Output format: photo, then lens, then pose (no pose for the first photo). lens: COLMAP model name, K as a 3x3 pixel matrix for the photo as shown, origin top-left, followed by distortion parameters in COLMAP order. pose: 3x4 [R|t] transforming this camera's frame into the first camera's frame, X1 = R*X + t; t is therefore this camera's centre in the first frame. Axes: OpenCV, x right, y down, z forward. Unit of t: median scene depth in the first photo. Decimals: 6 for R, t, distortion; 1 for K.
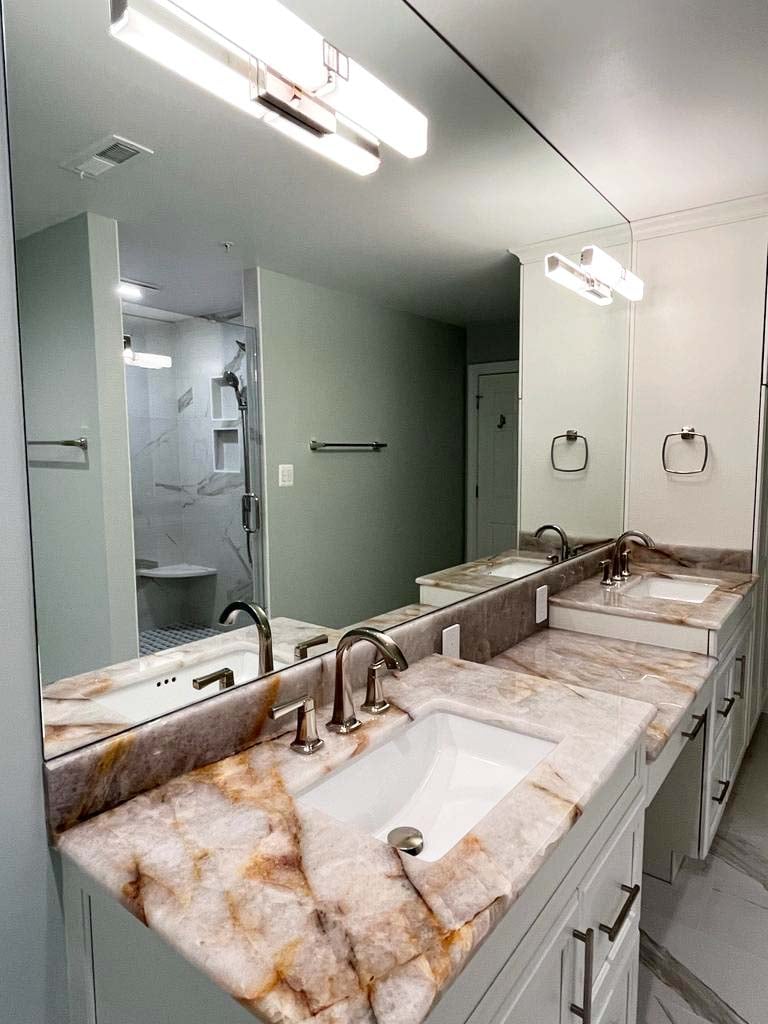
lens RADIAL K [[620.6, 0, 386.2], [0, 620.6, 514.0], [0, 0, 1]] dist [0.000006, -0.000843]
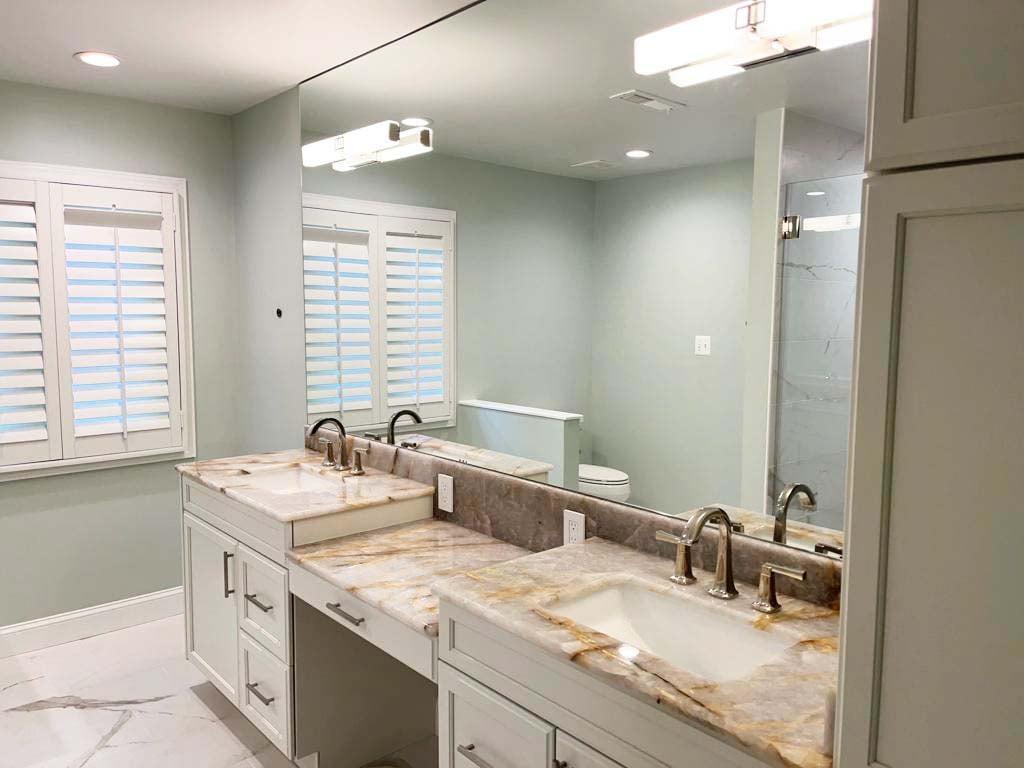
lens RADIAL K [[781.4, 0, 514.3], [0, 781.4, 388.6], [0, 0, 1]] dist [0.031136, -0.010106]
pose [[-0.198347, 0.112143, -0.973695, 1.251685], [-0.110324, 0.984565, 0.135869, -0.172858], [0.973903, 0.134371, -0.182914, 1.098596]]
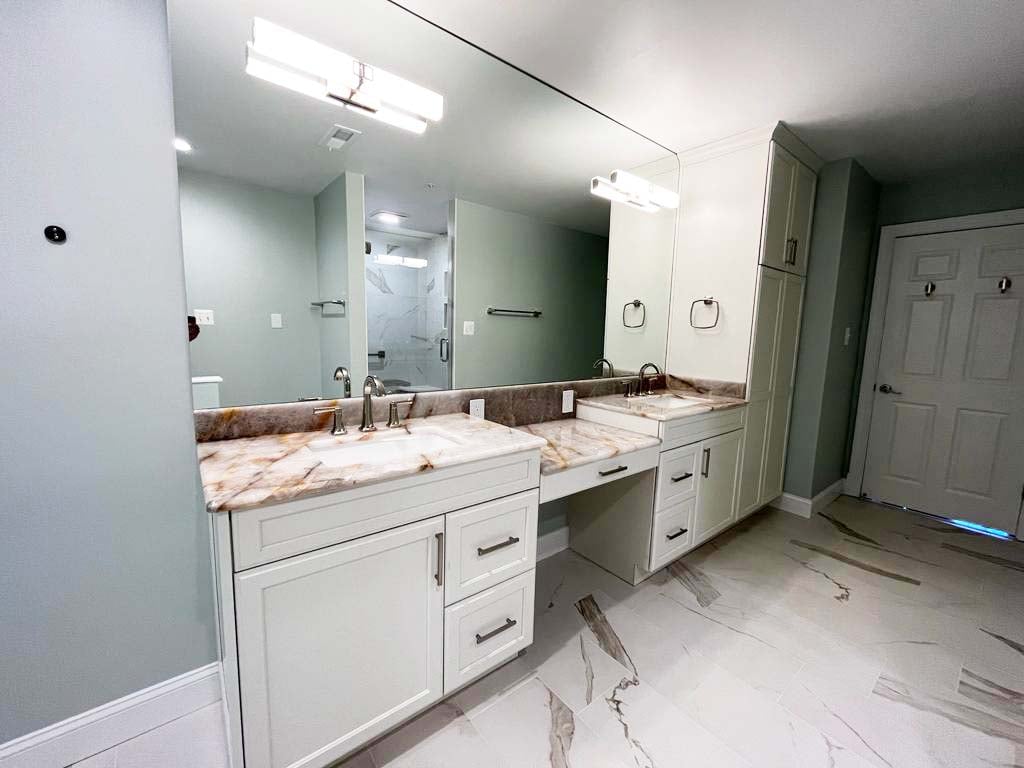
lens RADIAL K [[421.6, 0, 510.6], [0, 421.6, 386.8], [0, 0, 1]] dist [0.001927, -0.000073]
pose [[0.967369, 0.061424, -0.245814, 0.374679], [-0.055312, 0.997966, 0.031702, 0.081792], [0.247262, -0.017071, 0.968798, -0.079258]]
